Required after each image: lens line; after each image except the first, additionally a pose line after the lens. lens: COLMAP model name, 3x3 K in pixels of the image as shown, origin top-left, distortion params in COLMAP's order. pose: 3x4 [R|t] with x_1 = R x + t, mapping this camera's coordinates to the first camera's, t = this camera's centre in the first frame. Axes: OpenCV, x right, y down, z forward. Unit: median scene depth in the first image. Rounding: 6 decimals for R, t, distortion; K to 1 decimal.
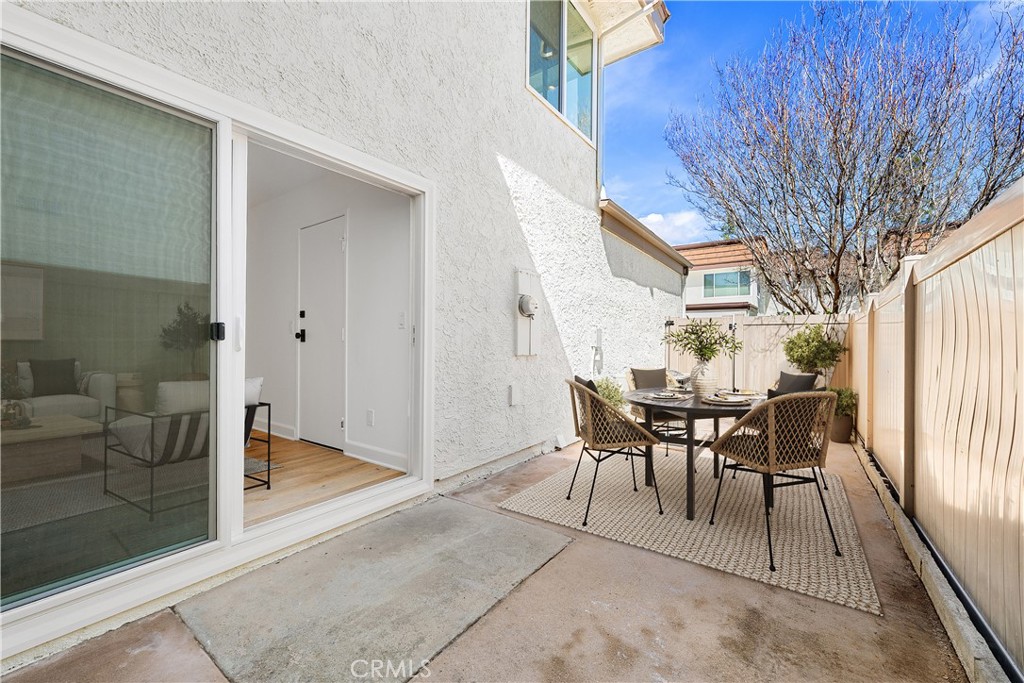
lens RADIAL K [[410.4, 0, 516.1], [0, 410.4, 348.1], [0, 0, 1]] dist [-0.001969, -0.000700]
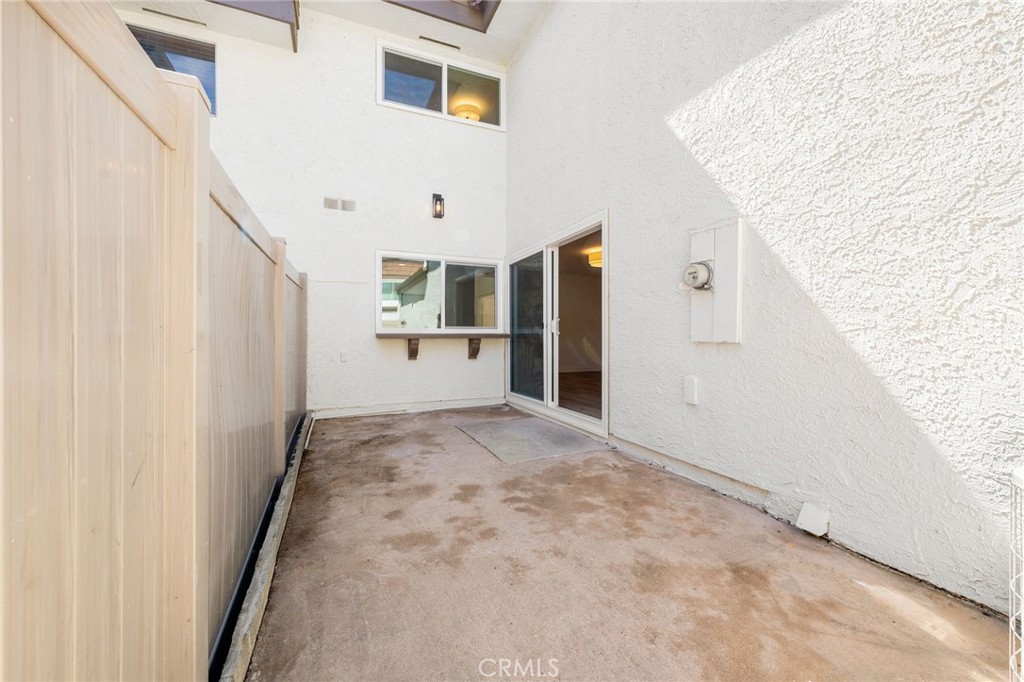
lens RADIAL K [[410.4, 0, 516.1], [0, 410.4, 347.6], [0, 0, 1]] dist [-0.001969, -0.000700]
pose [[-0.517928, 0.021387, -0.855157, 0.898620], [-0.012085, 0.999405, 0.032315, 0.006656], [0.855339, 0.027072, -0.517361, 1.177074]]
